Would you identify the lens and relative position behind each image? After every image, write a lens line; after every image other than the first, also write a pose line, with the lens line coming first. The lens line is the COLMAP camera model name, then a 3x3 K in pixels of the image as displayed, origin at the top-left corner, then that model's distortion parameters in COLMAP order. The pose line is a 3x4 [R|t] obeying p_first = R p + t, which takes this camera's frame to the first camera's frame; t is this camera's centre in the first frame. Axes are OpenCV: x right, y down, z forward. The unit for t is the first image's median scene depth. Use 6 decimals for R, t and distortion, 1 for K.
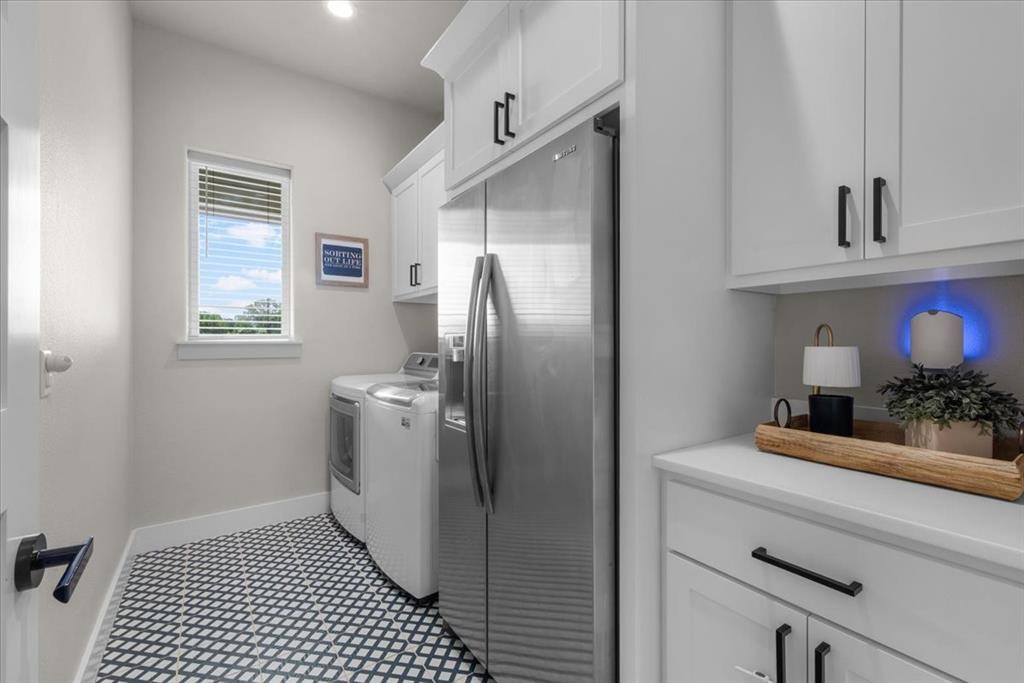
lens RADIAL K [[441.0, 0, 511.5], [0, 441.0, 338.8], [0, 0, 1]] dist [0.010630, -0.000070]
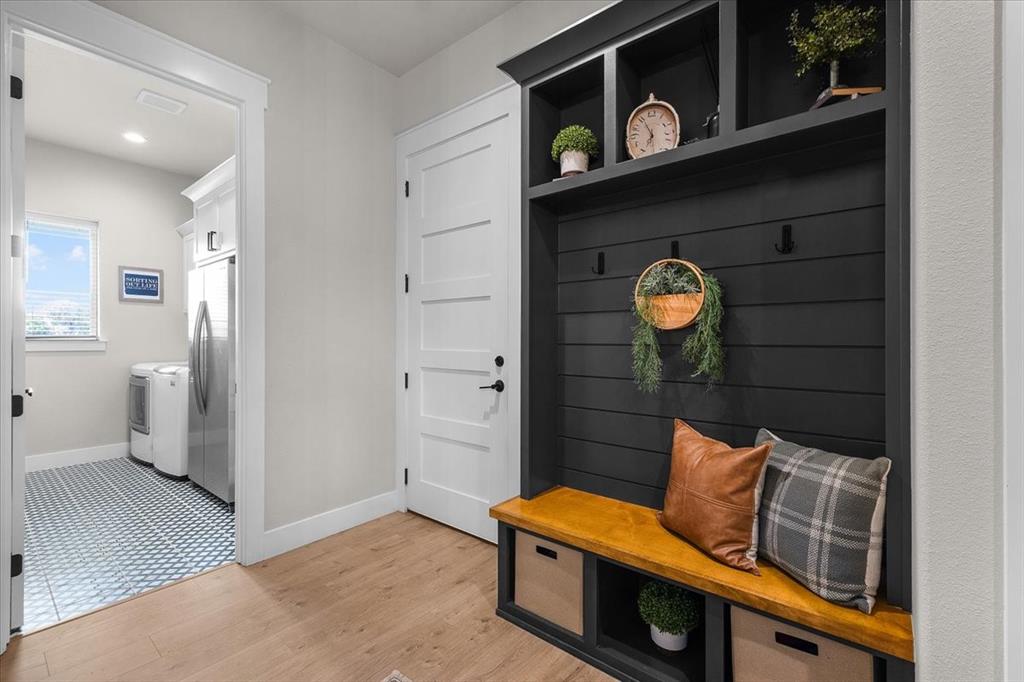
lens RADIAL K [[441.0, 0, 517.9], [0, 441.0, 340.0], [0, 0, 1]] dist [0.010630, -0.000070]
pose [[0.964639, -0.002552, 0.263561, 0.445137], [0.004360, 0.999971, -0.006273, 0.022154], [-0.263537, 0.007200, 0.964622, -0.771799]]
